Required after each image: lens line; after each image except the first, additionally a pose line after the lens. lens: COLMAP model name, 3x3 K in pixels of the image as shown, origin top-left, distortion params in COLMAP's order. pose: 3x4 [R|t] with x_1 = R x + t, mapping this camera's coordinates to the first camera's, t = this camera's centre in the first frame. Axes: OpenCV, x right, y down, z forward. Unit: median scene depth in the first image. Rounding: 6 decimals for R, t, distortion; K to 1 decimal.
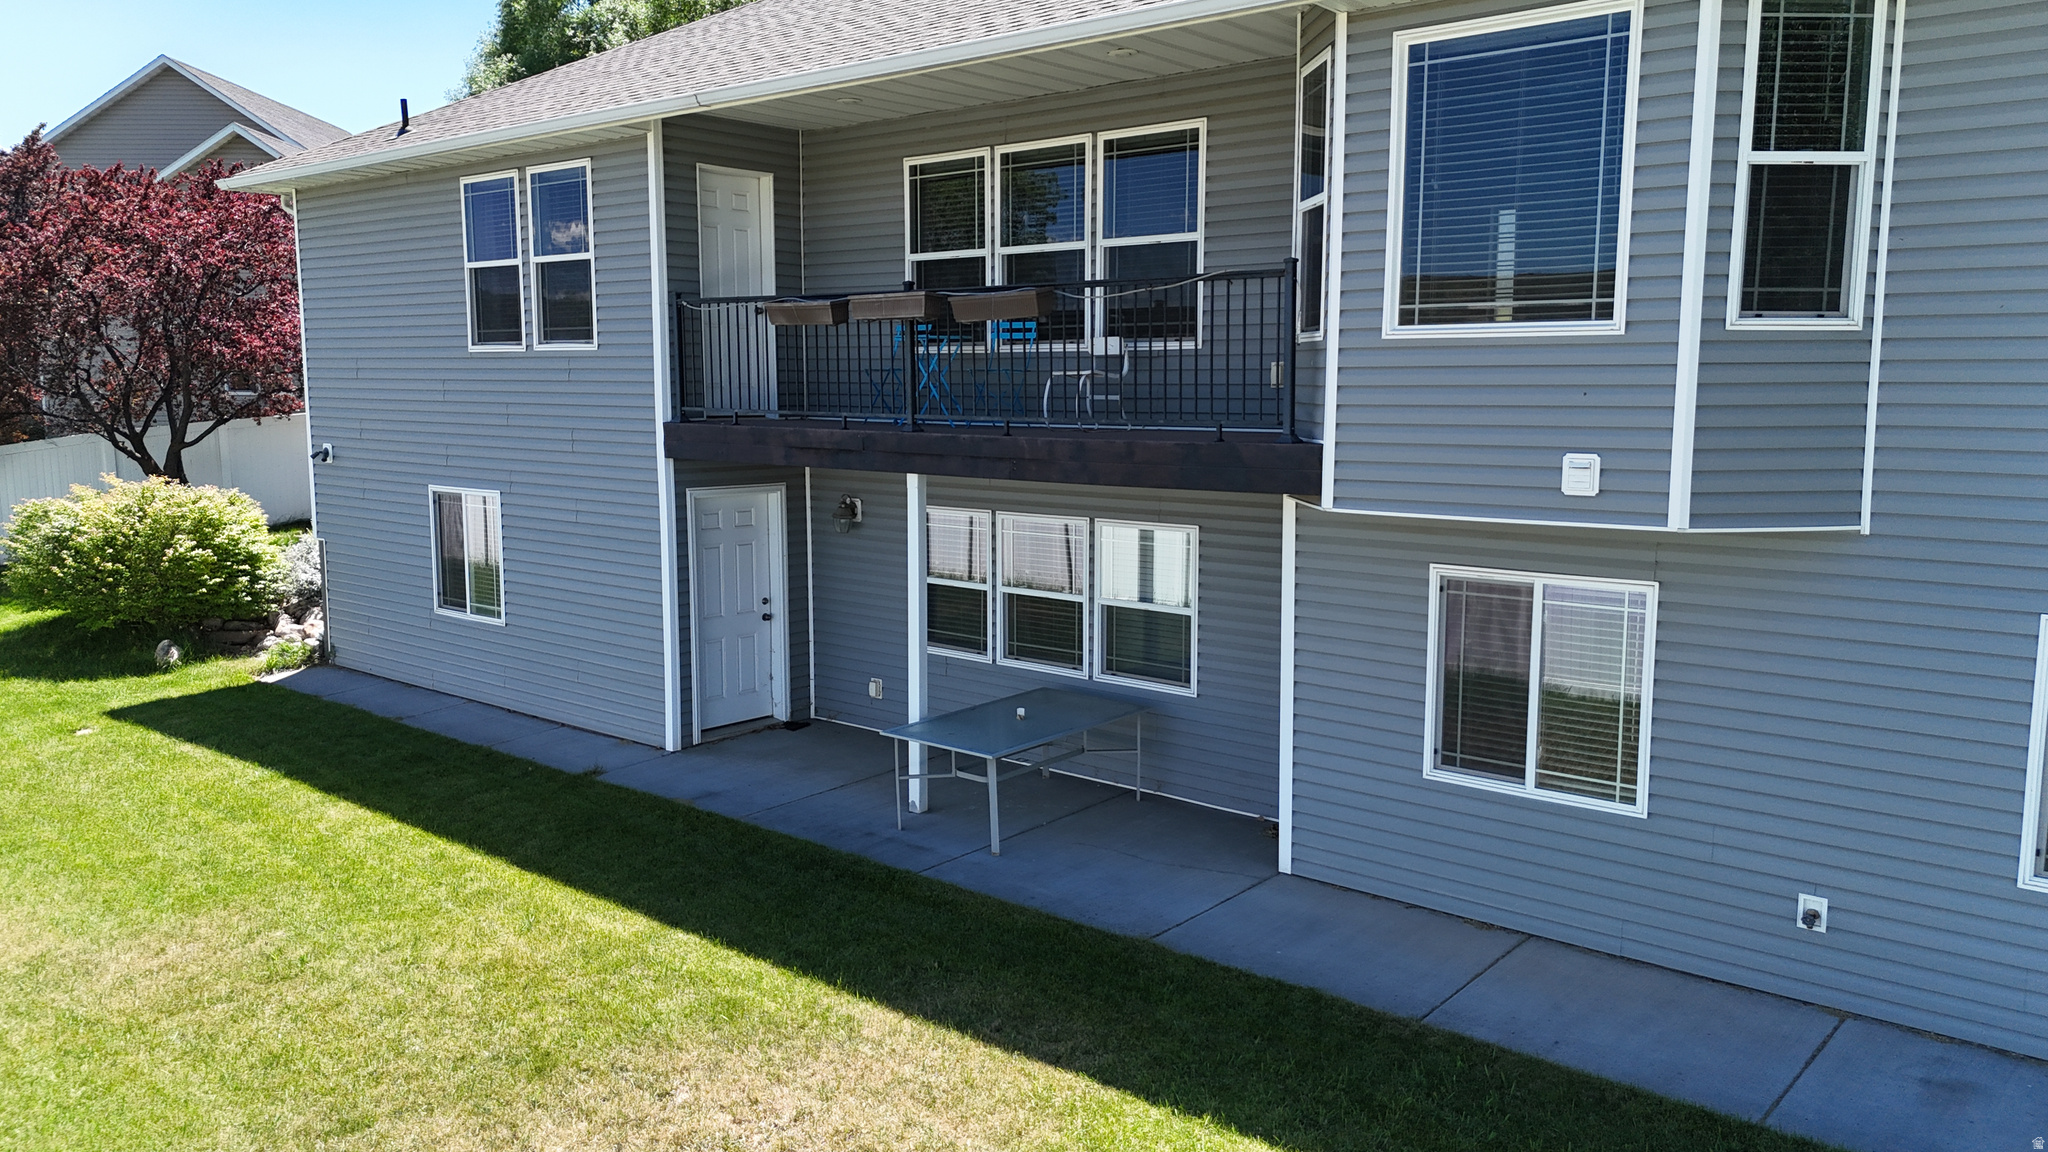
lens RADIAL K [[1506.1, 0, 1032.3], [0, 1506.1, 572.4], [0, 0, 1]] dist [0.077301, -0.076343]
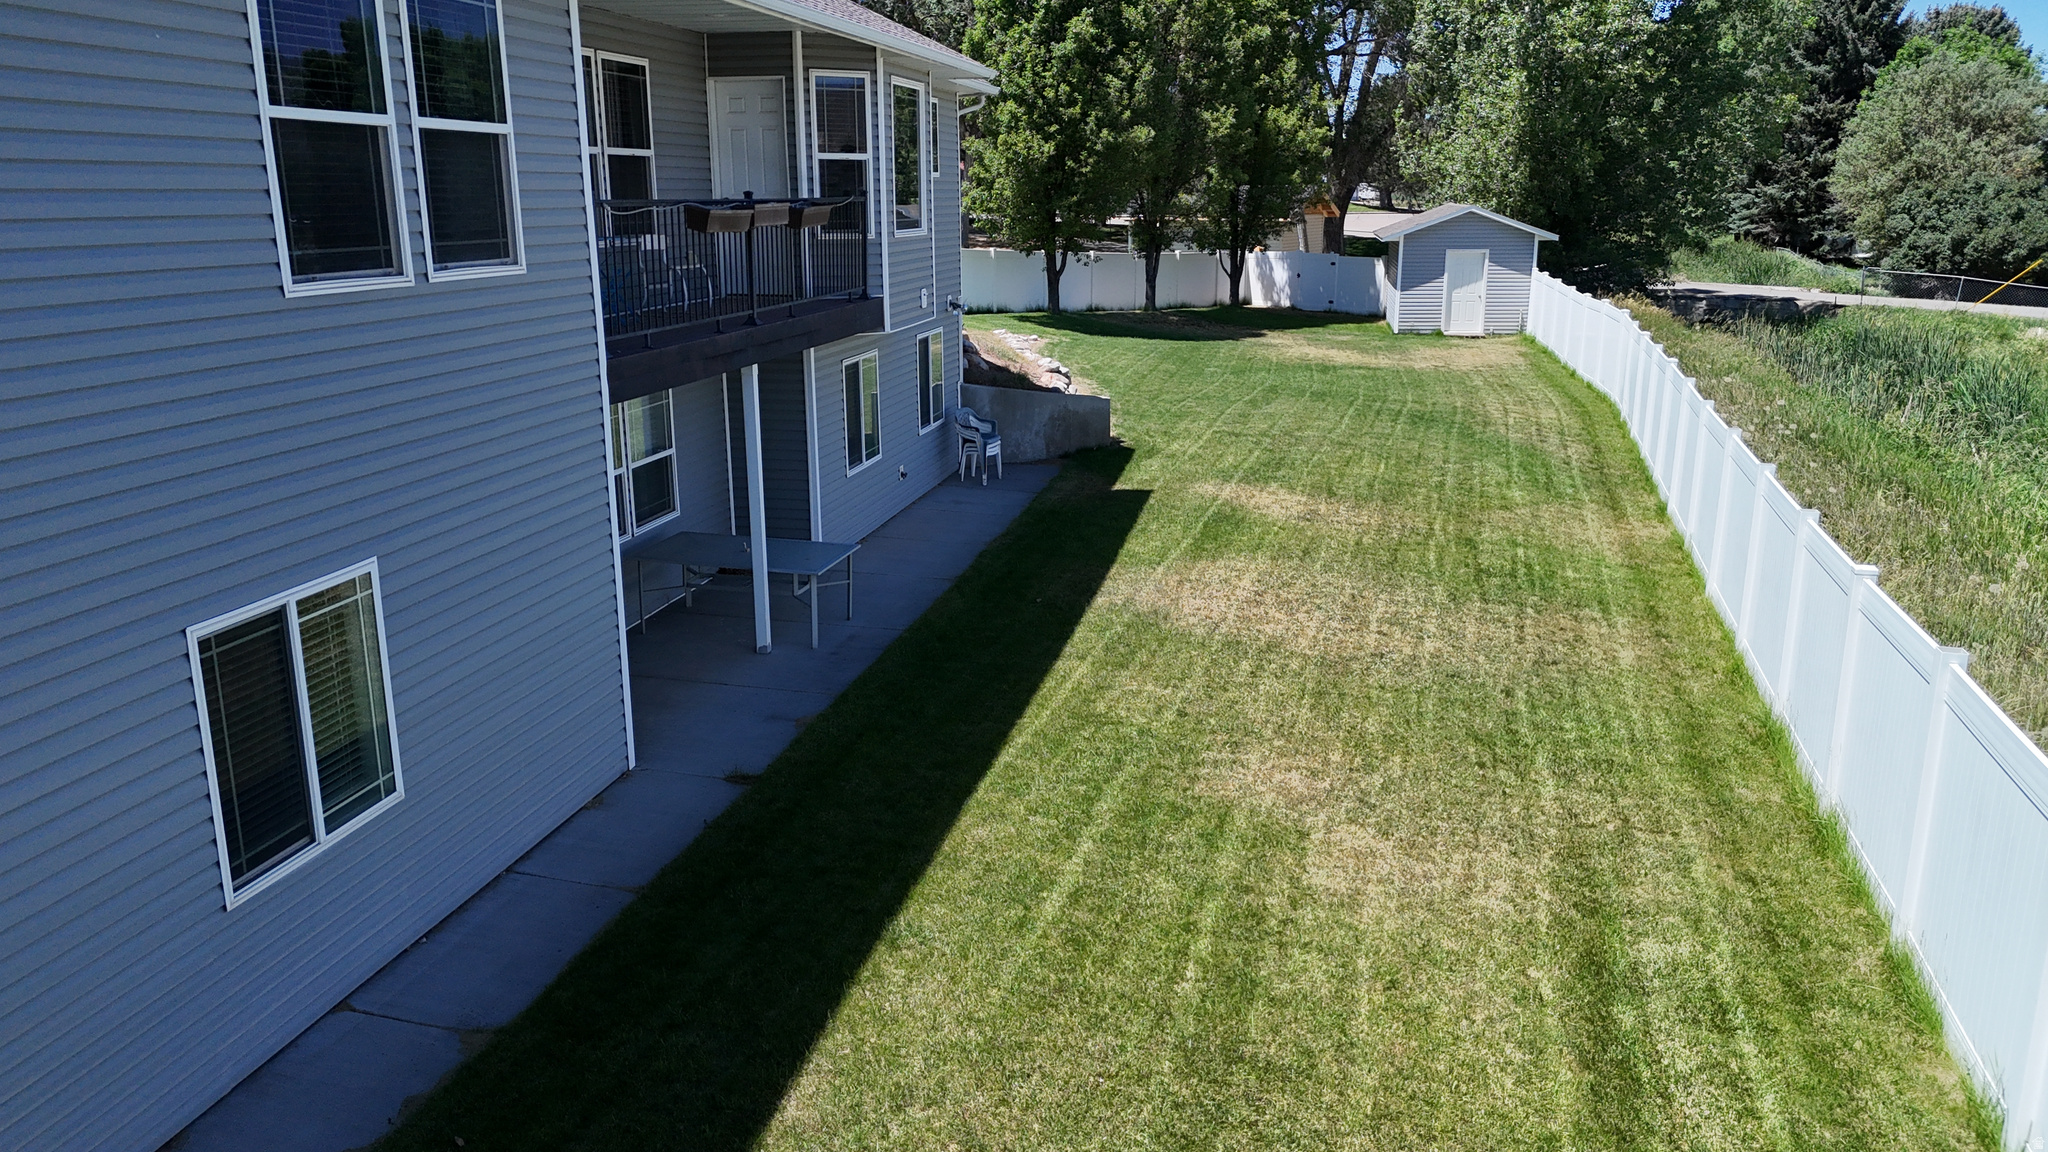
lens RADIAL K [[1506.1, 0, 1020.4], [0, 1506.1, 579.3], [0, 0, 1]] dist [0.077301, -0.076343]
pose [[-0.475167, -0.219381, 0.852108, -1.101088], [0.116404, 0.944235, 0.308010, -0.221810], [-0.872162, 0.245545, -0.423133, 1.245272]]
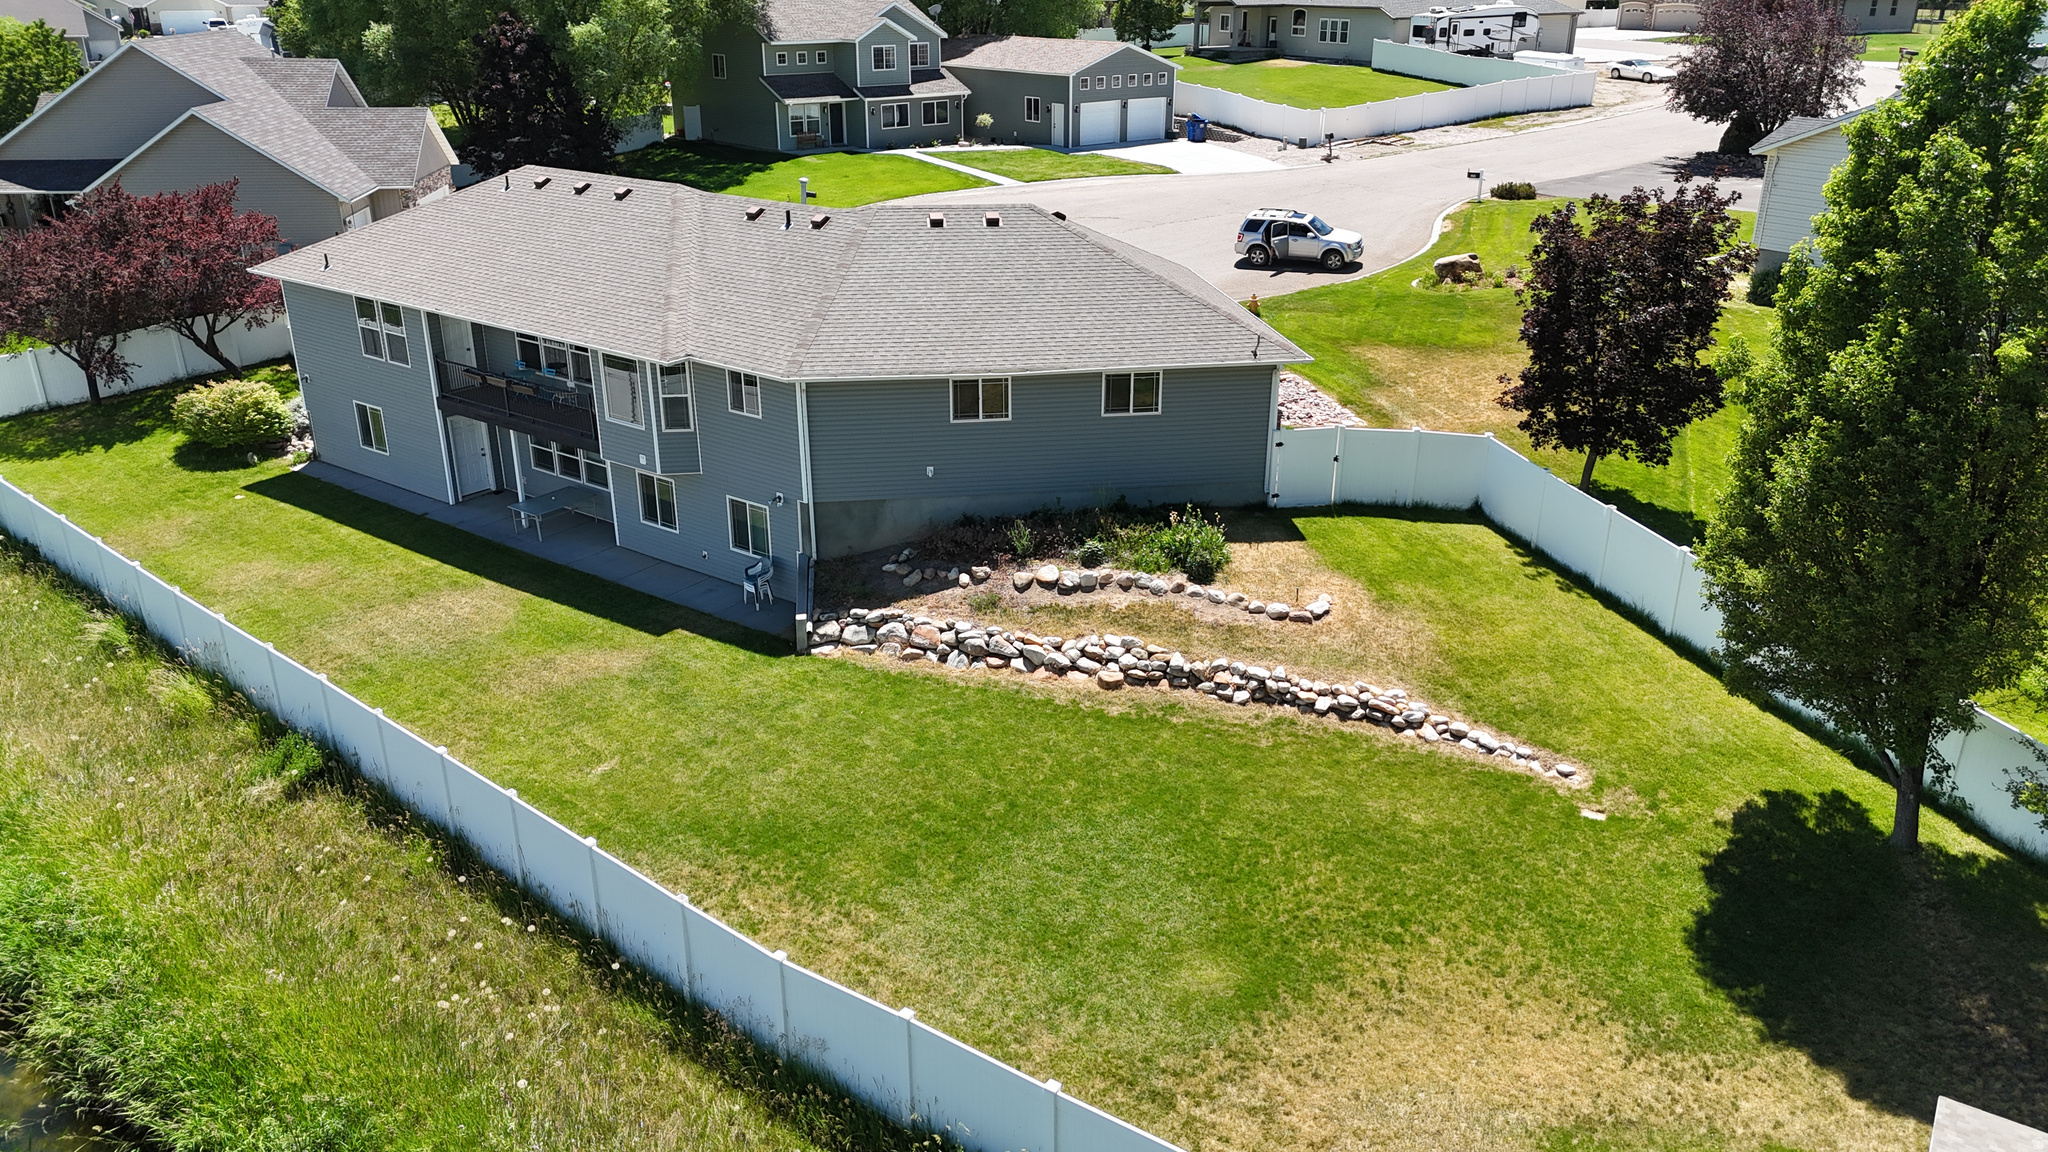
lens RADIAL K [[1506.1, 0, 1029.5], [0, 1506.1, 570.3], [0, 0, 1]] dist [0.077301, -0.076343]
pose [[0.998091, -0.024180, 0.056827, 0.786873], [0.009087, 0.967649, 0.252136, -0.545681], [-0.061085, -0.251139, 0.966022, -2.169143]]
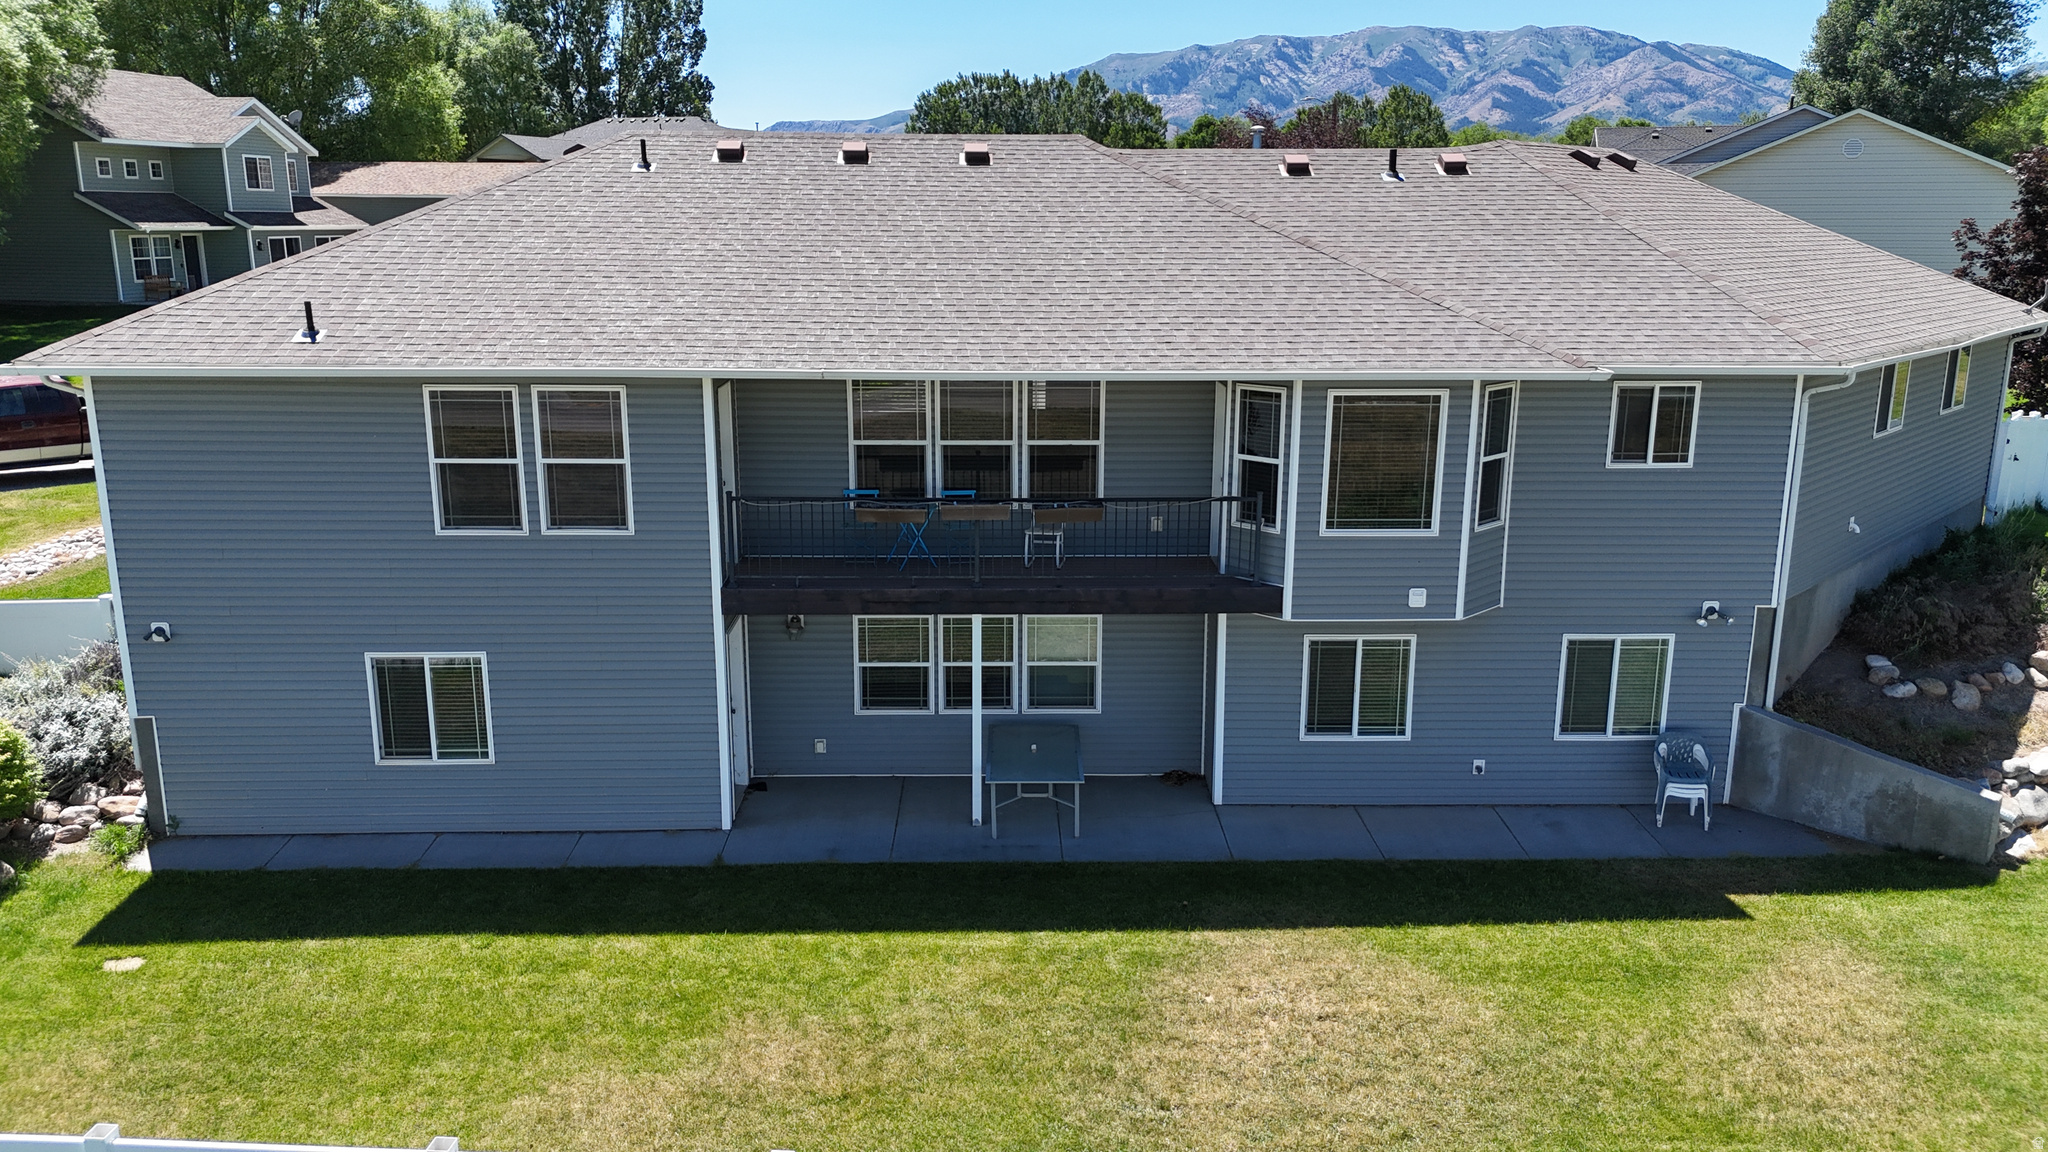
lens RADIAL K [[1506.1, 0, 1026.3], [0, 1506.1, 566.5], [0, 0, 1]] dist [0.077301, -0.076343]
pose [[0.745491, -0.150348, 0.649337, -0.948791], [0.081718, 0.987494, 0.134827, -0.290081], [-0.661487, -0.047450, 0.748454, -0.163710]]
